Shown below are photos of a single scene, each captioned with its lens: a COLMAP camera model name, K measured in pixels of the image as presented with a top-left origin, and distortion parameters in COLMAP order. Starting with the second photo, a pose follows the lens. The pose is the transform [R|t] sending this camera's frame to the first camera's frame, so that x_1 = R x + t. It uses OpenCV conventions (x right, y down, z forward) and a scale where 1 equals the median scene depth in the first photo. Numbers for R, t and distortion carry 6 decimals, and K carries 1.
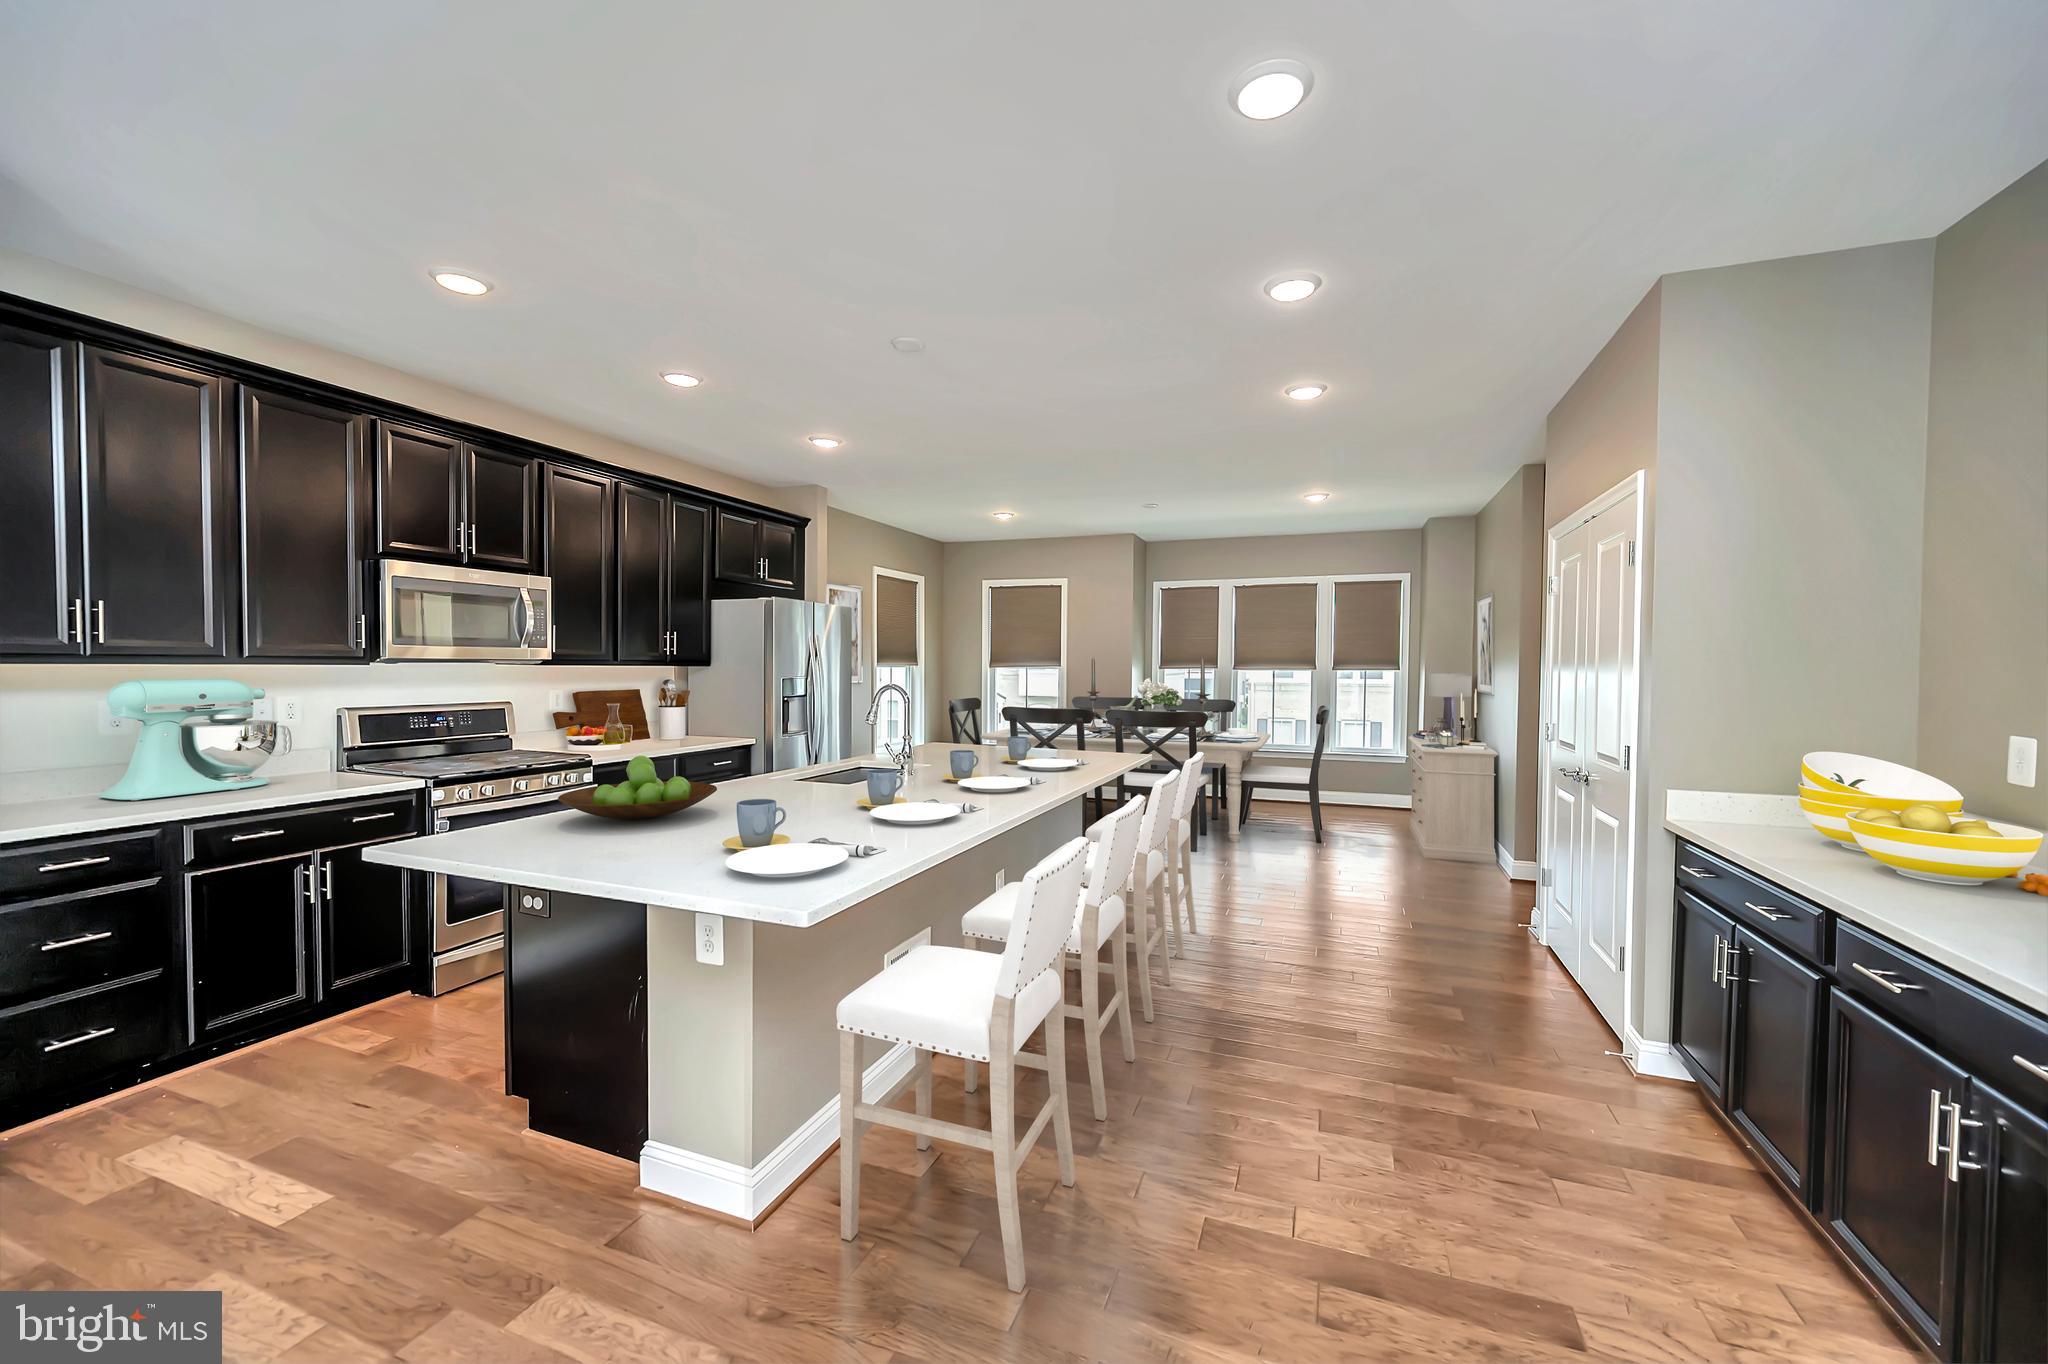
lens RADIAL K [[820.1, 0, 1014.2], [0, 820.1, 679.2], [0, 0, 1]] dist [0.000991, -0.000489]
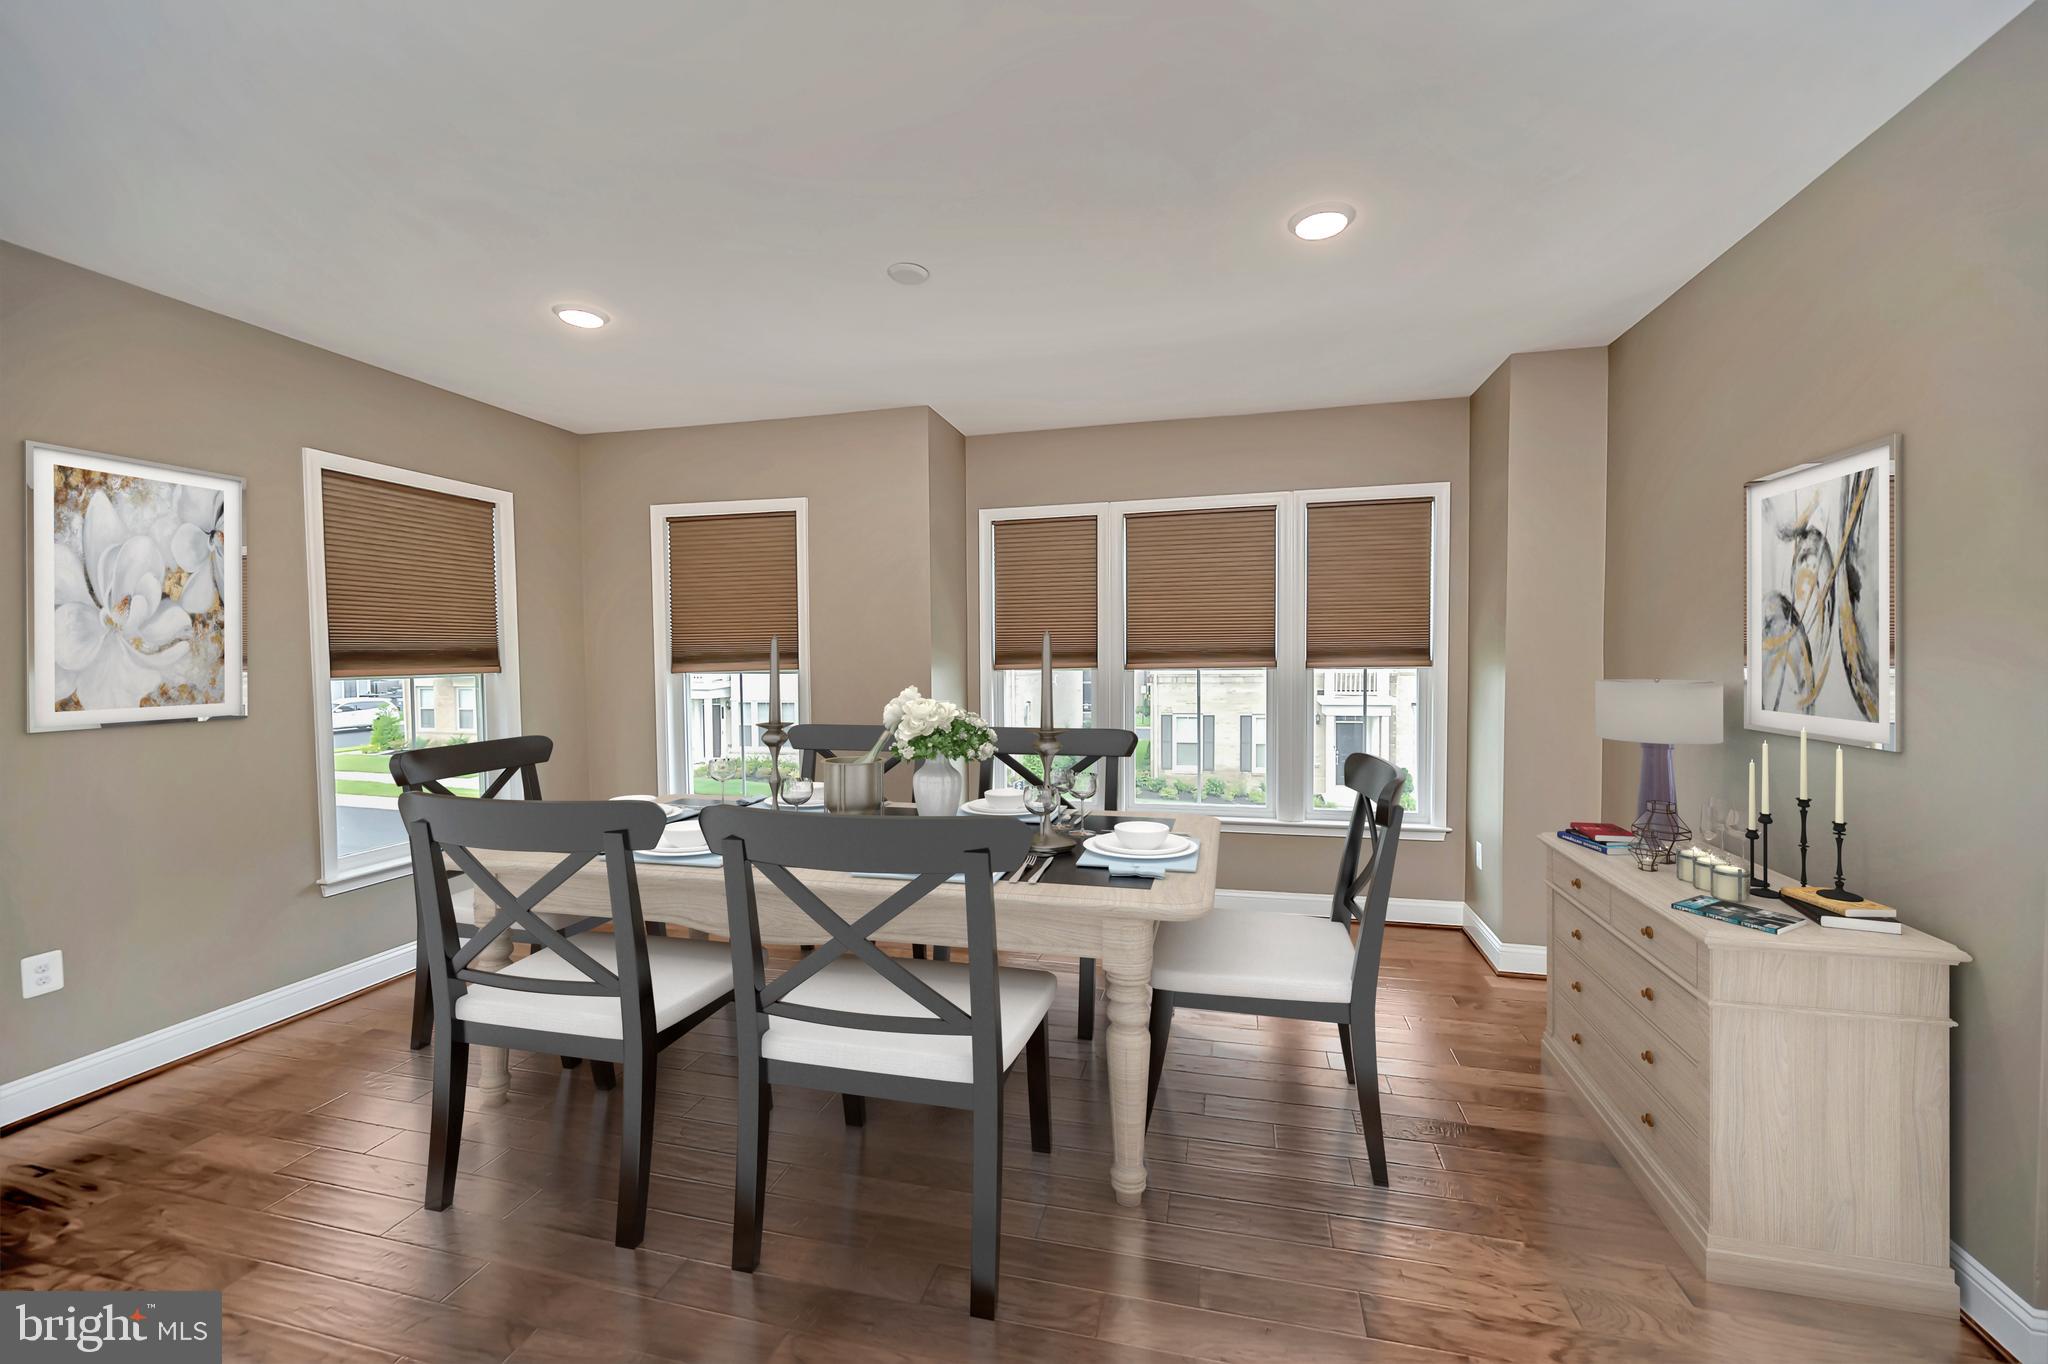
lens RADIAL K [[820.1, 0, 1039.0], [0, 820.1, 677.6], [0, 0, 1]] dist [0.000991, -0.000489]
pose [[0.988694, -0.014145, 0.149278, 0.136635], [0.015326, 0.999860, -0.006762, -0.004806], [-0.149161, 0.008973, 0.988772, 0.497188]]
